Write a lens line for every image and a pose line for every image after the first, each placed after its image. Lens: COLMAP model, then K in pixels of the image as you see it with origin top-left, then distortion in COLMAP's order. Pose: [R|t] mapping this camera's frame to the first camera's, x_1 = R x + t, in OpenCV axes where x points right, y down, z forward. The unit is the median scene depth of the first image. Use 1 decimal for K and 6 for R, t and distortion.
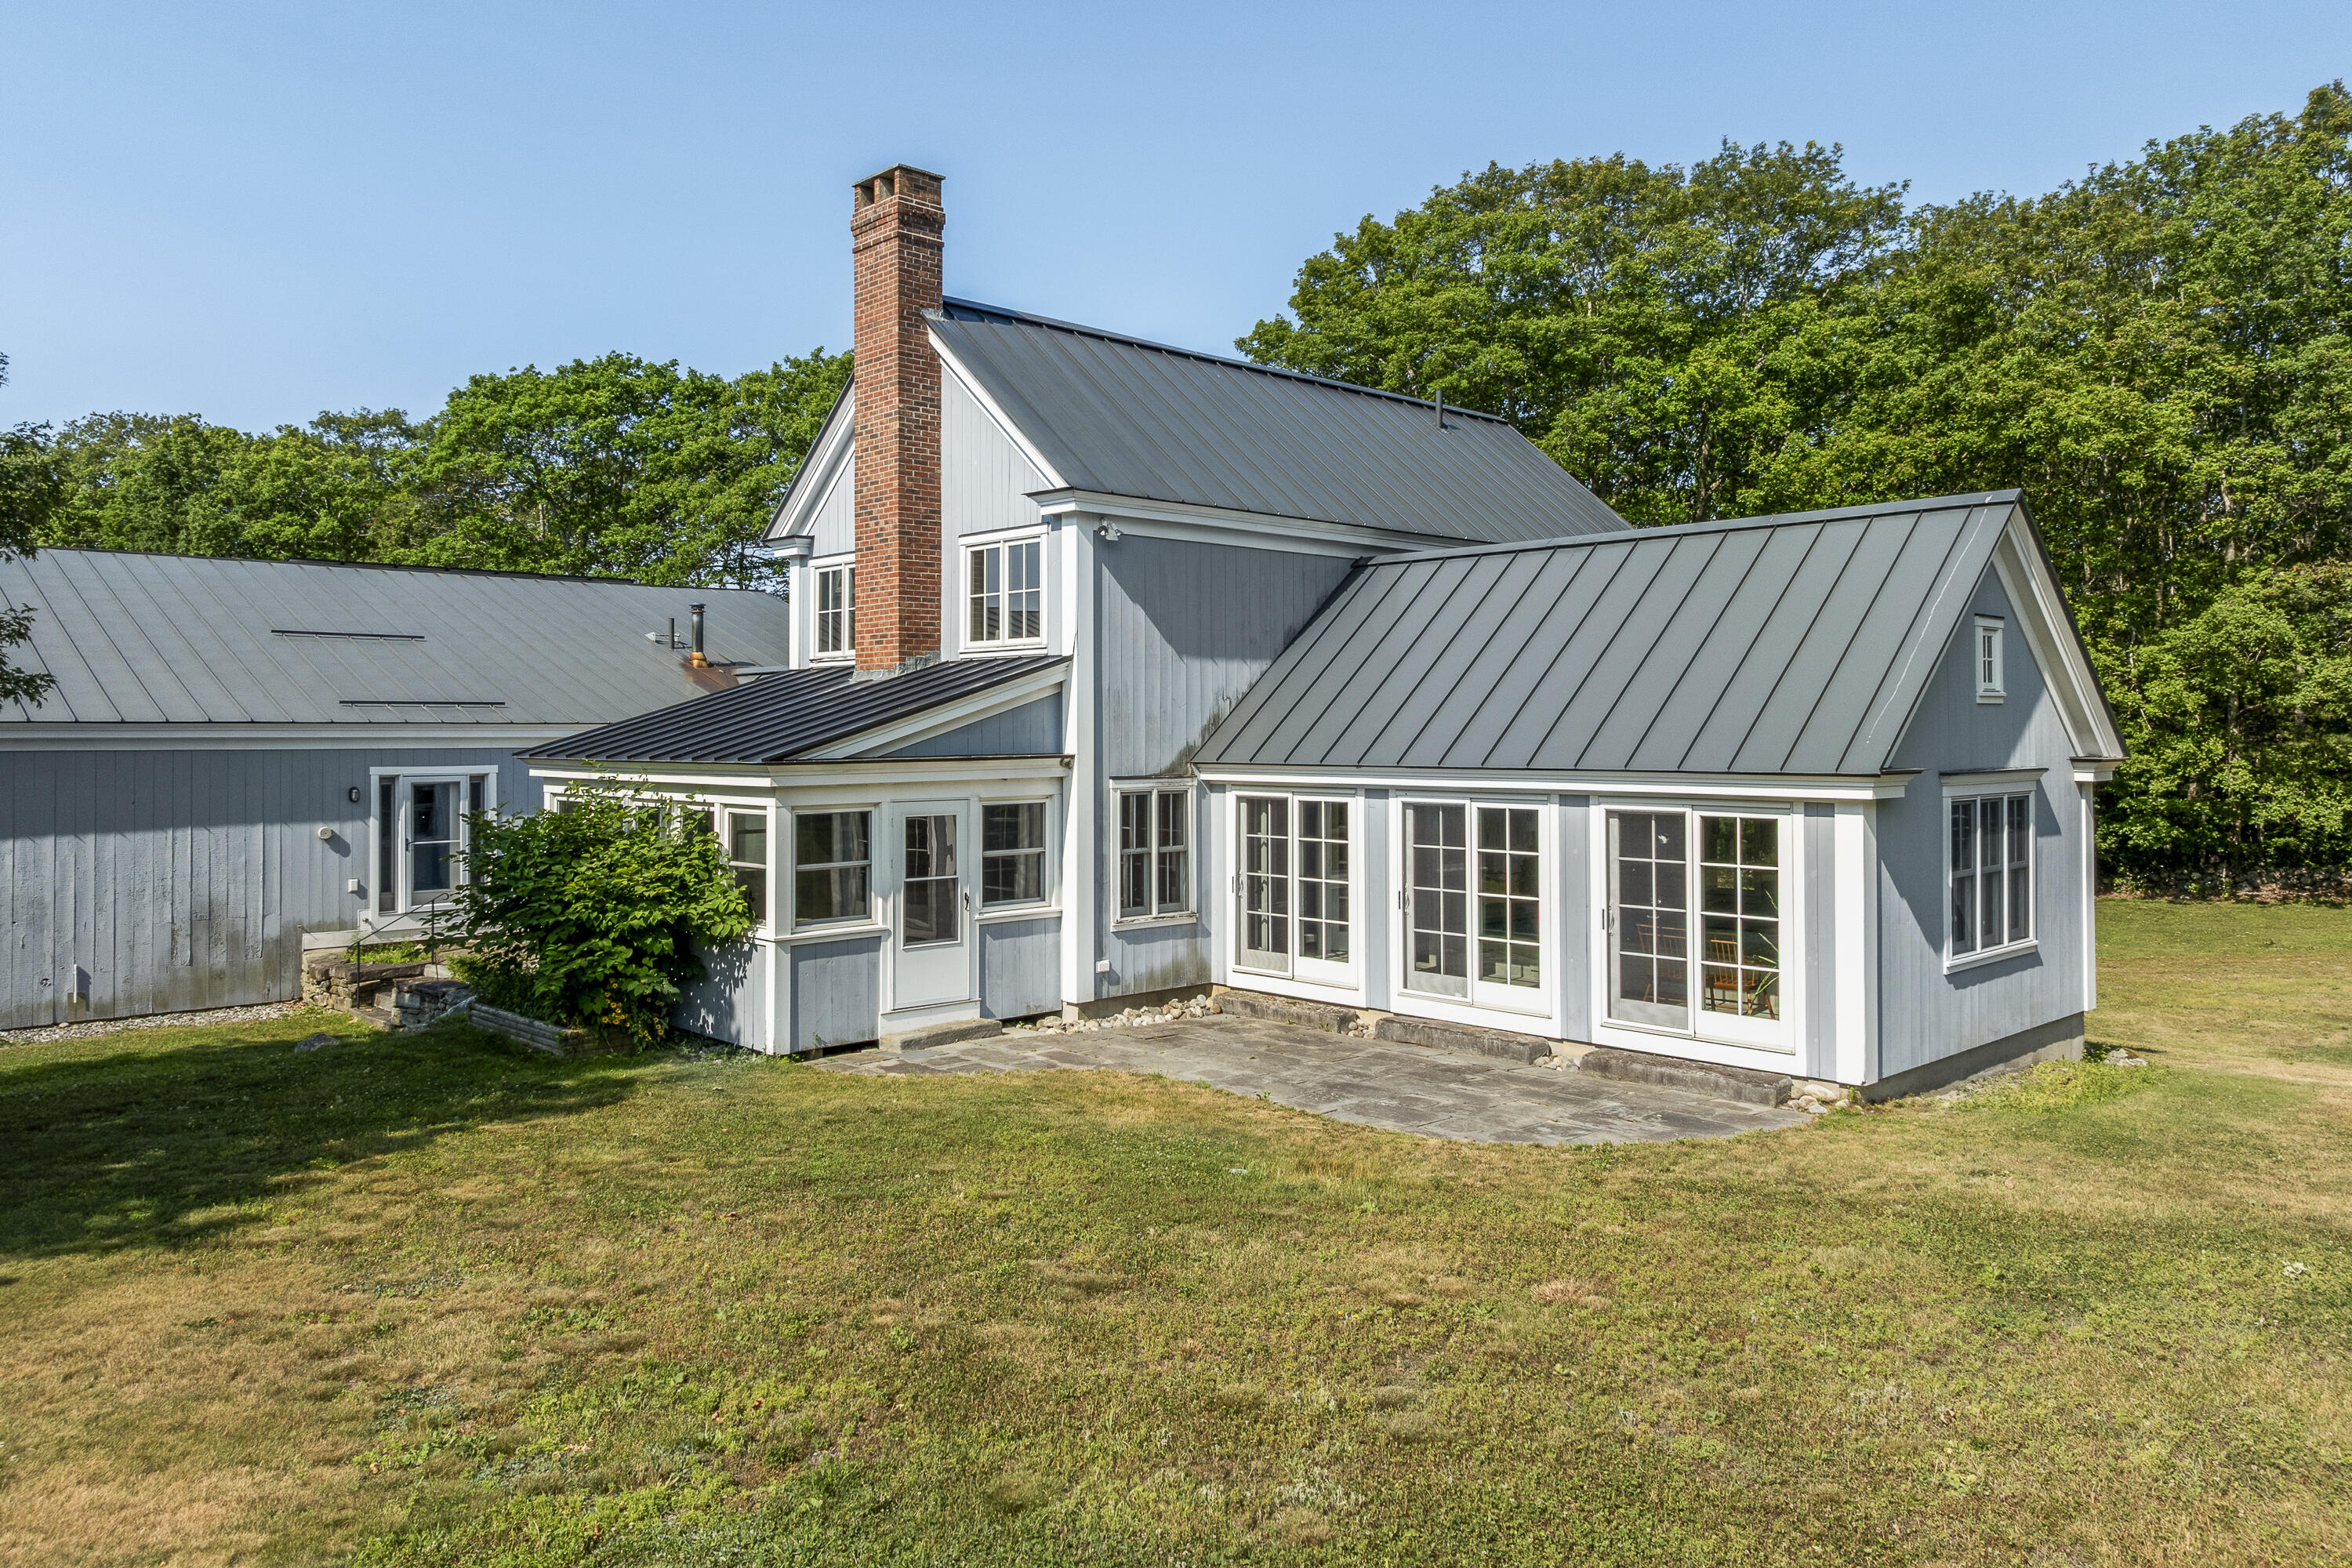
lens RADIAL K [[1615.5, 0, 1176.0], [0, 1615.5, 784.0], [0, 0, 1]] dist [0.005156, -0.004033]
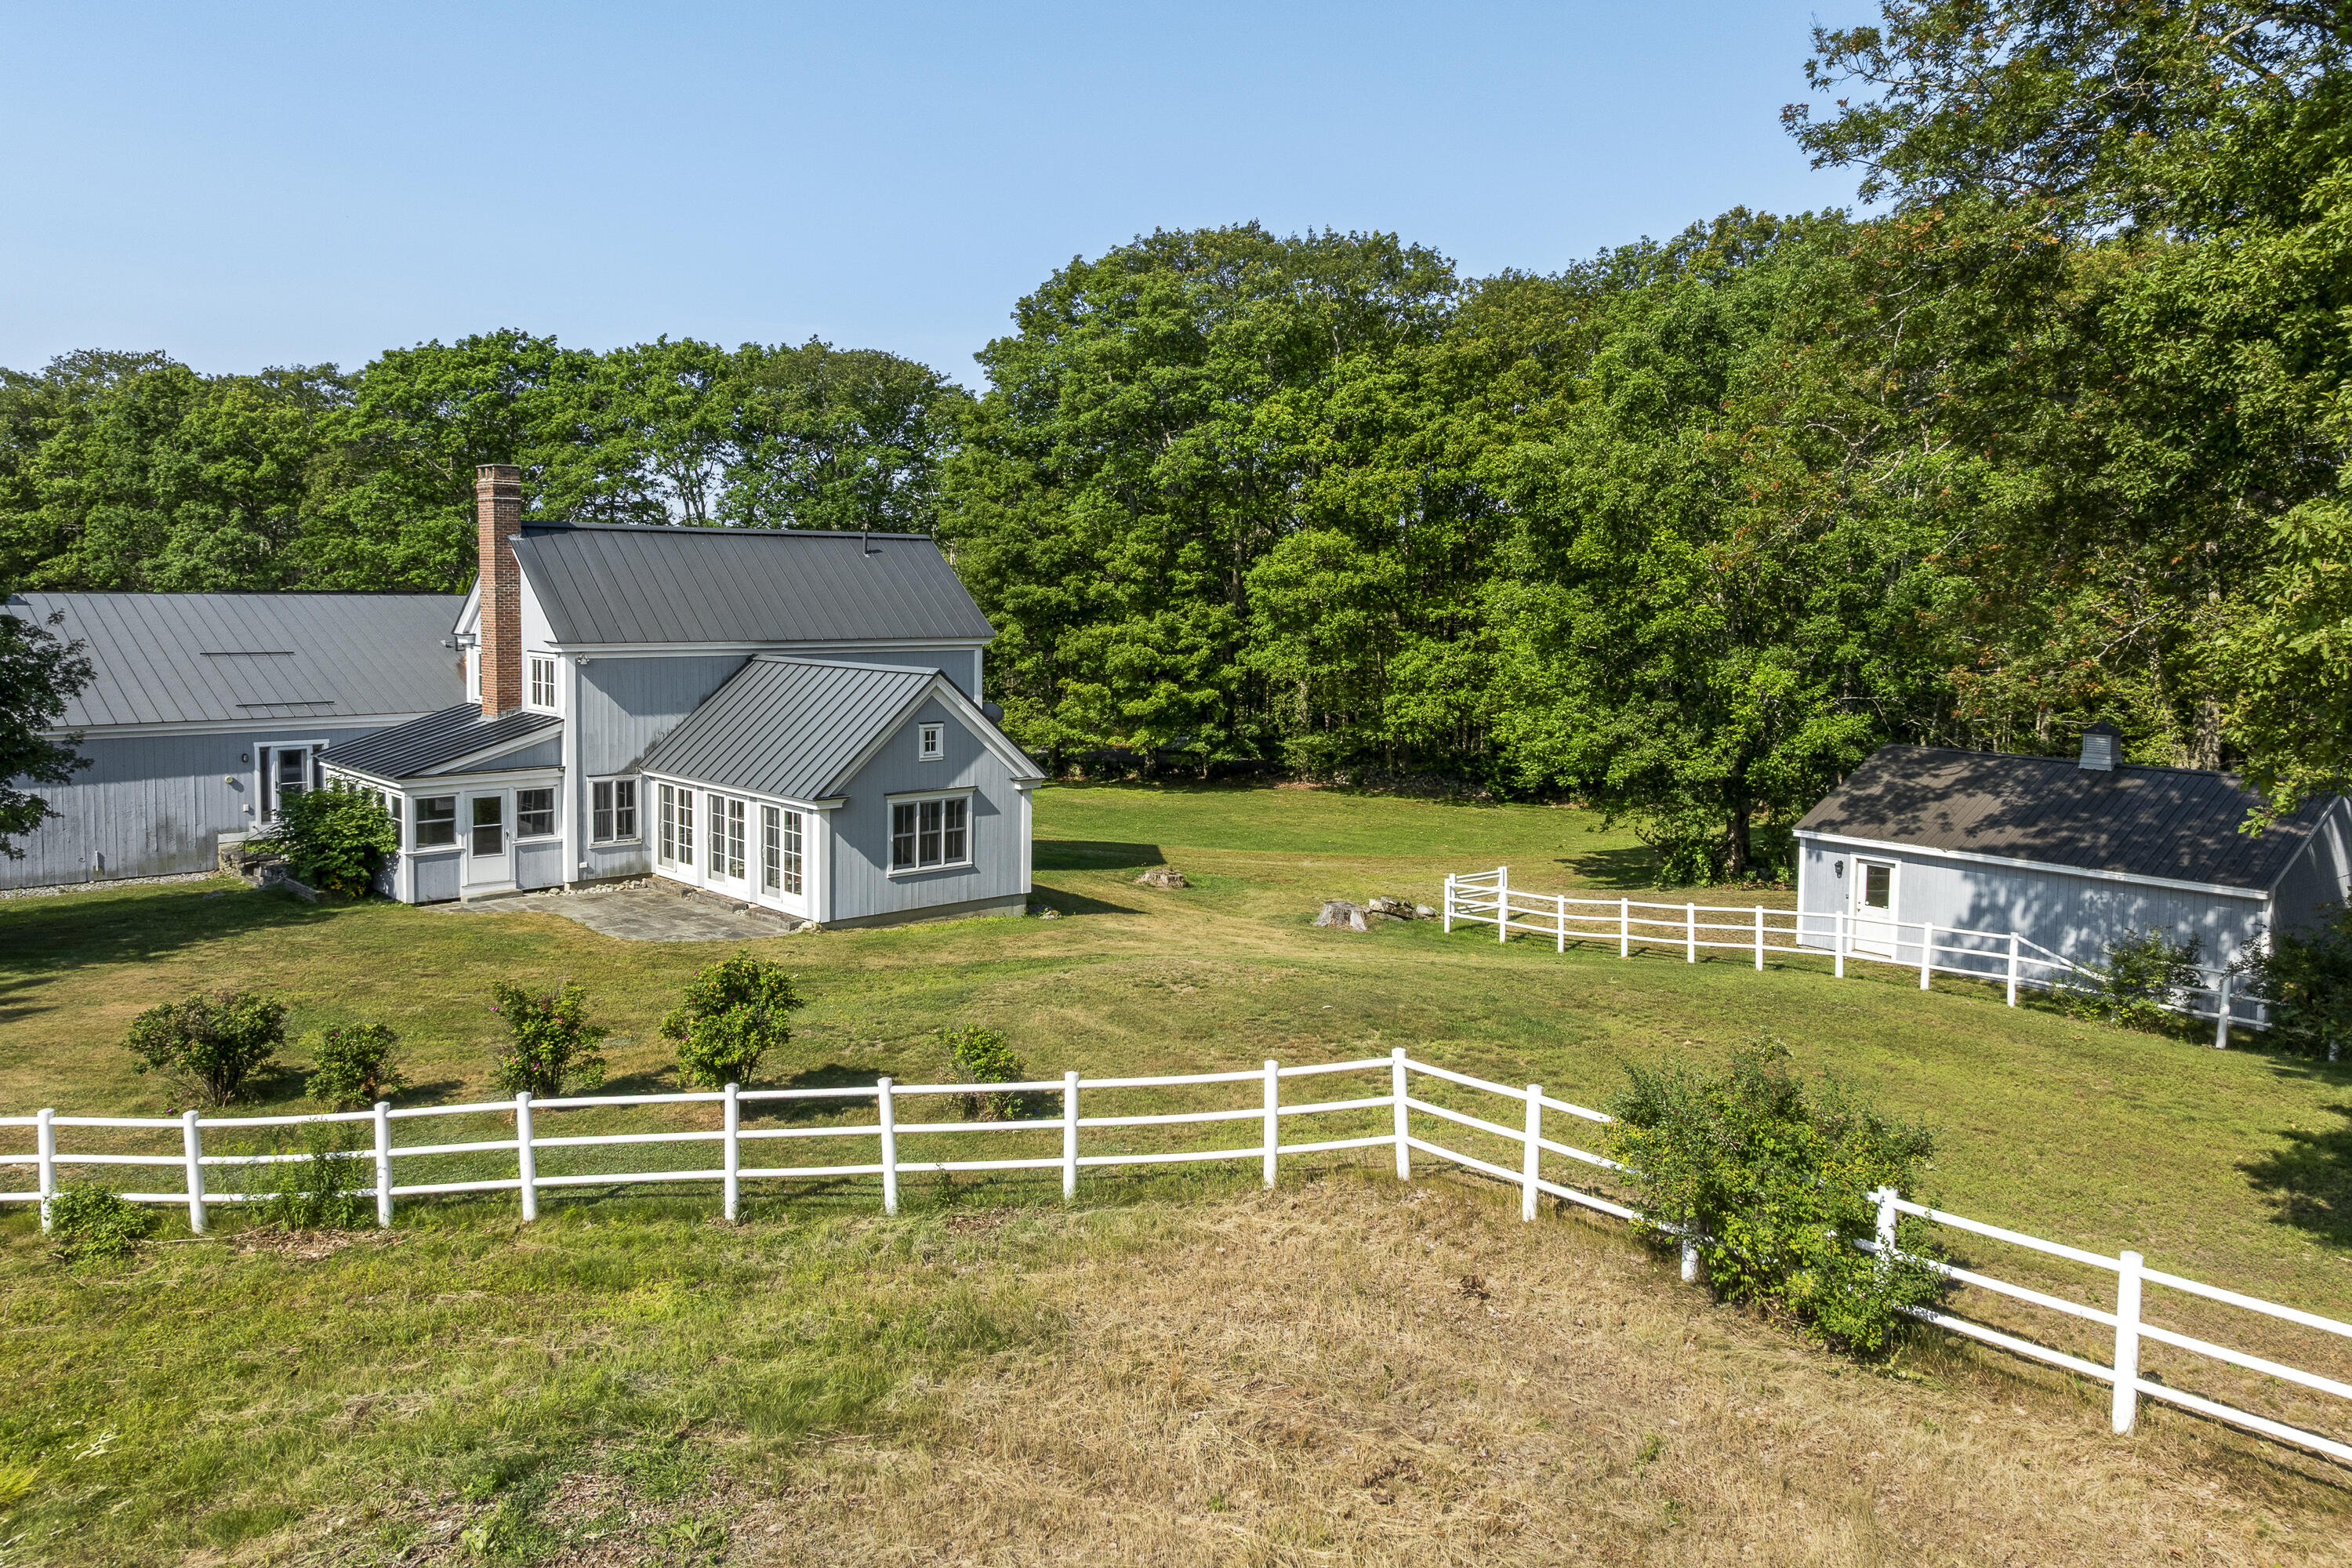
lens RADIAL K [[1656.5, 0, 1176.0], [0, 1656.5, 784.0], [0, 0, 1]] dist [0.004876, 0.005541]
pose [[0.999835, 0.017075, -0.006266, 0.690541], [-0.016460, 0.996009, 0.087719, -0.182620], [0.007739, -0.087601, 0.996126, -1.069616]]
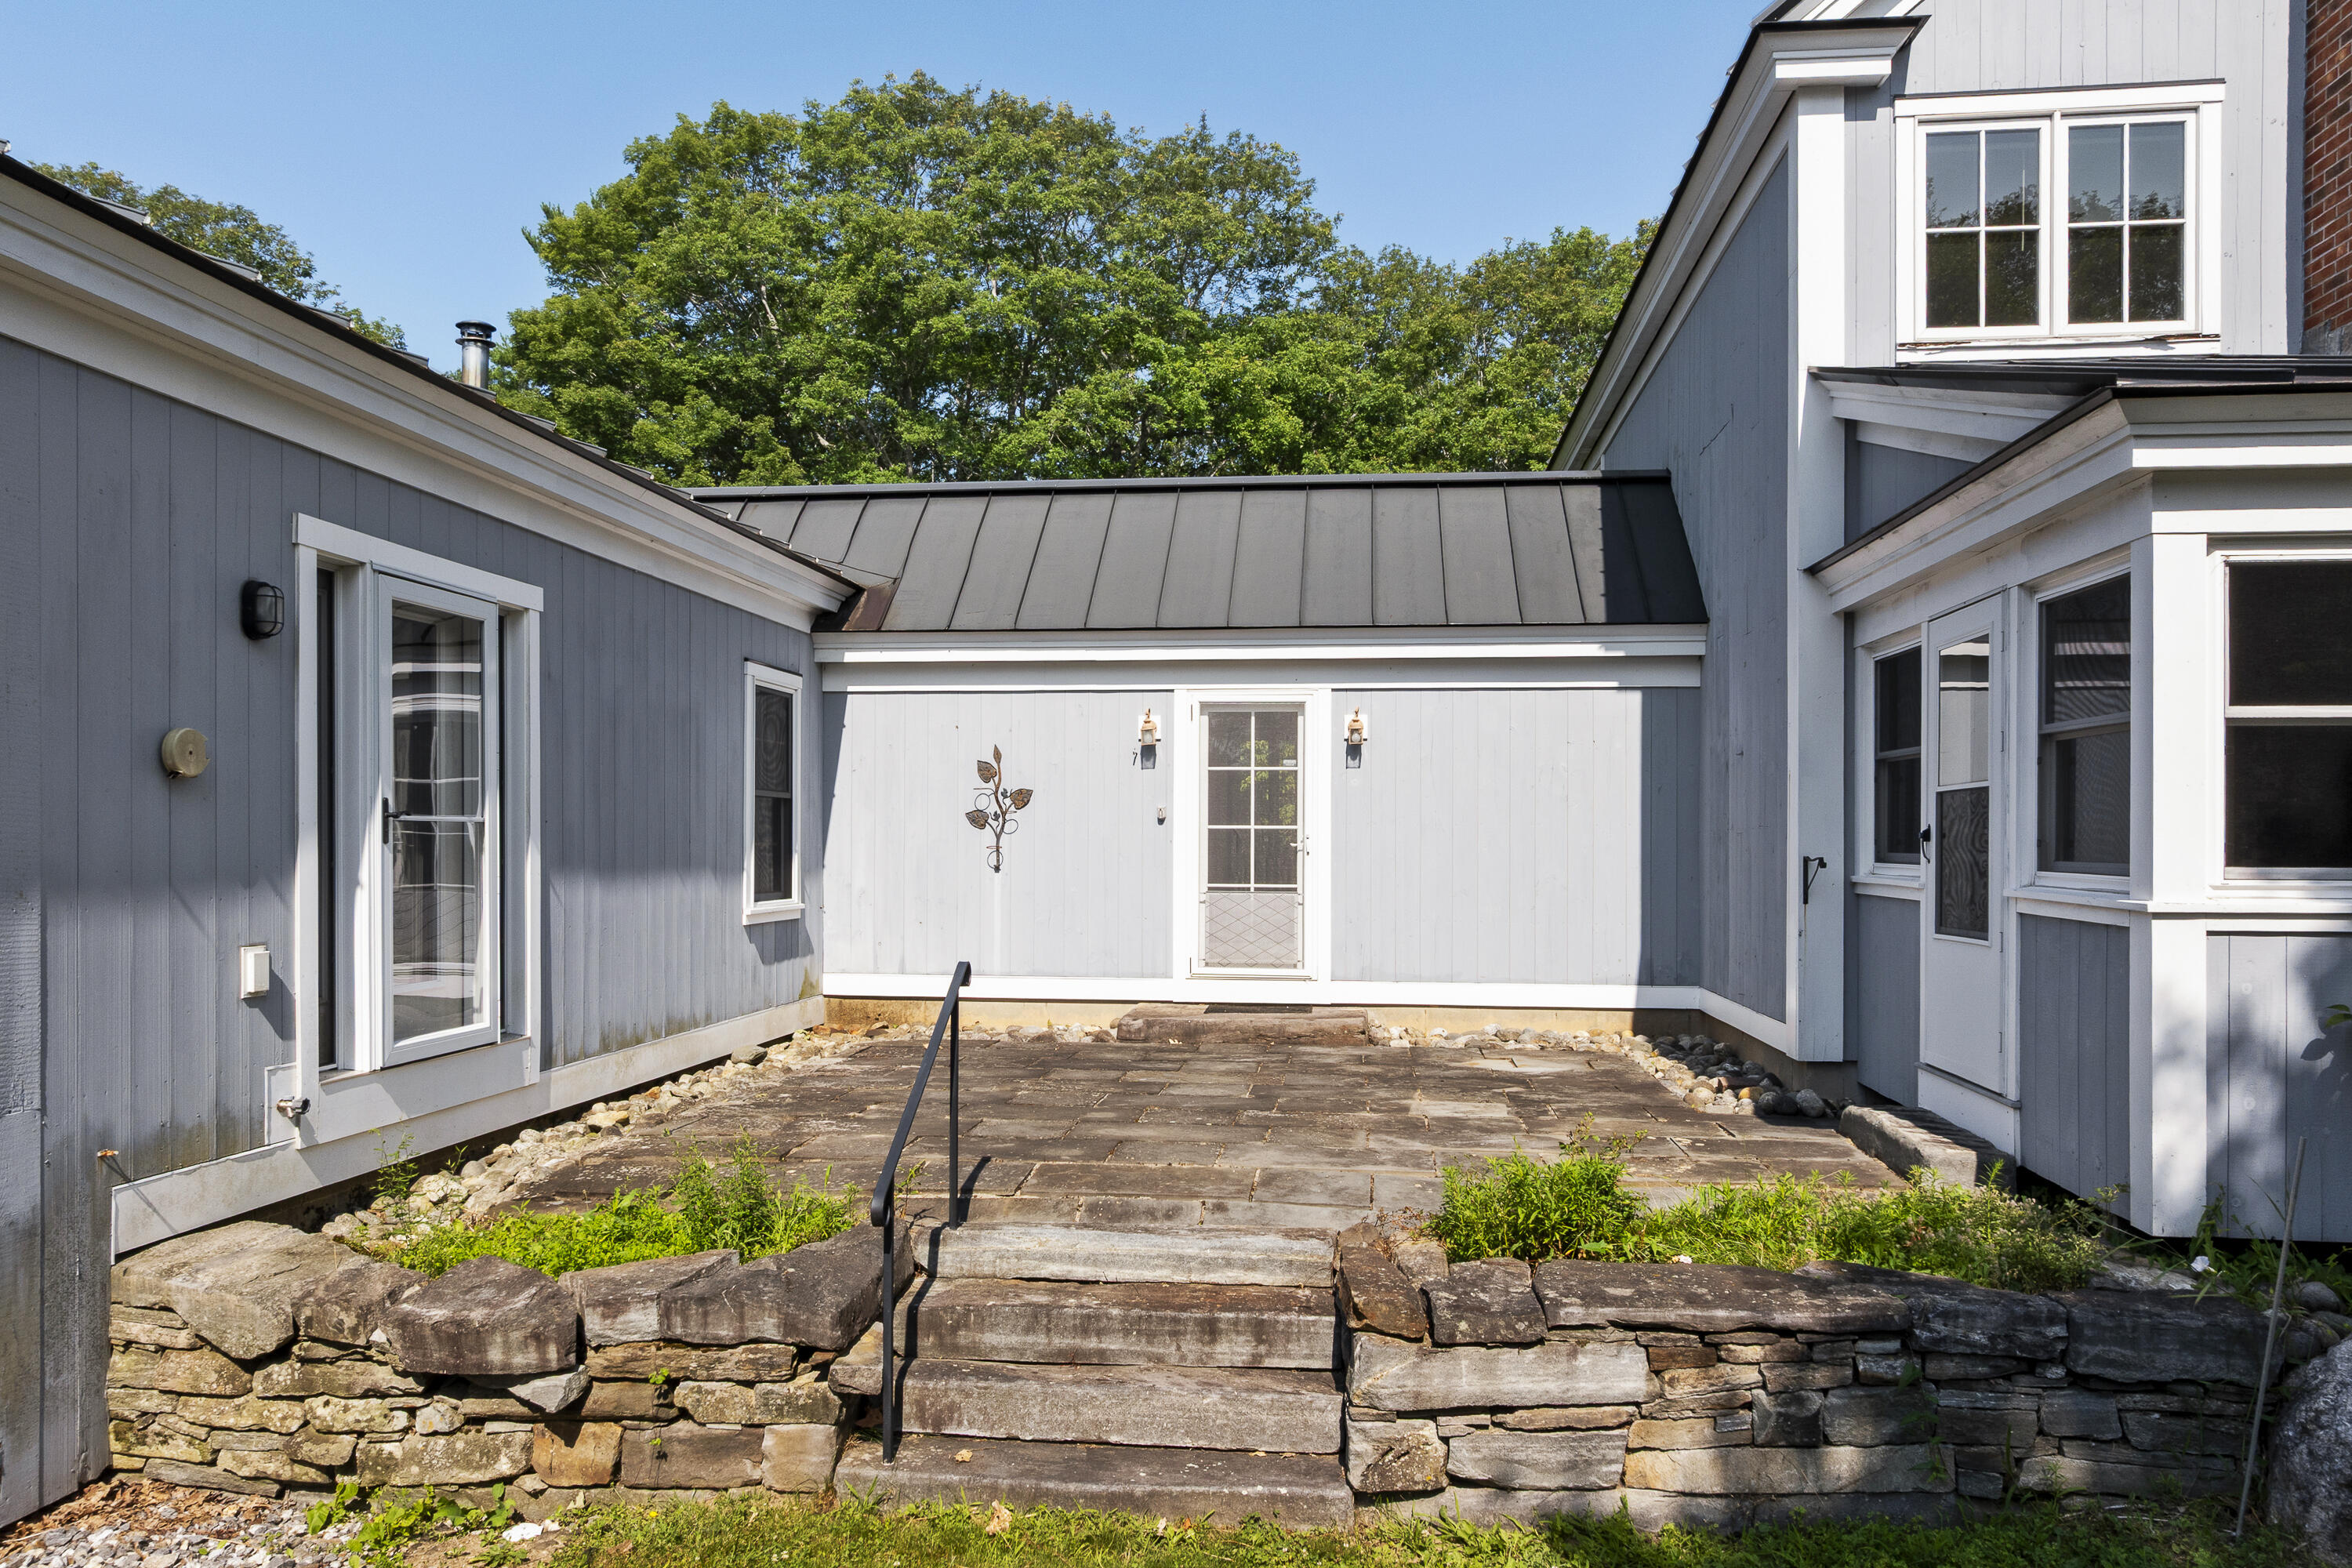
lens RADIAL K [[1663.0, 0, 1173.9], [0, 1663.0, 865.0], [0, 0, 1]] dist [0.001568, -0.001152]
pose [[0.769583, 0.001045, 0.638546, -0.710291], [0.010836, 0.999833, -0.014696, 0.064956], [-0.638455, 0.018229, 0.769443, 0.895824]]
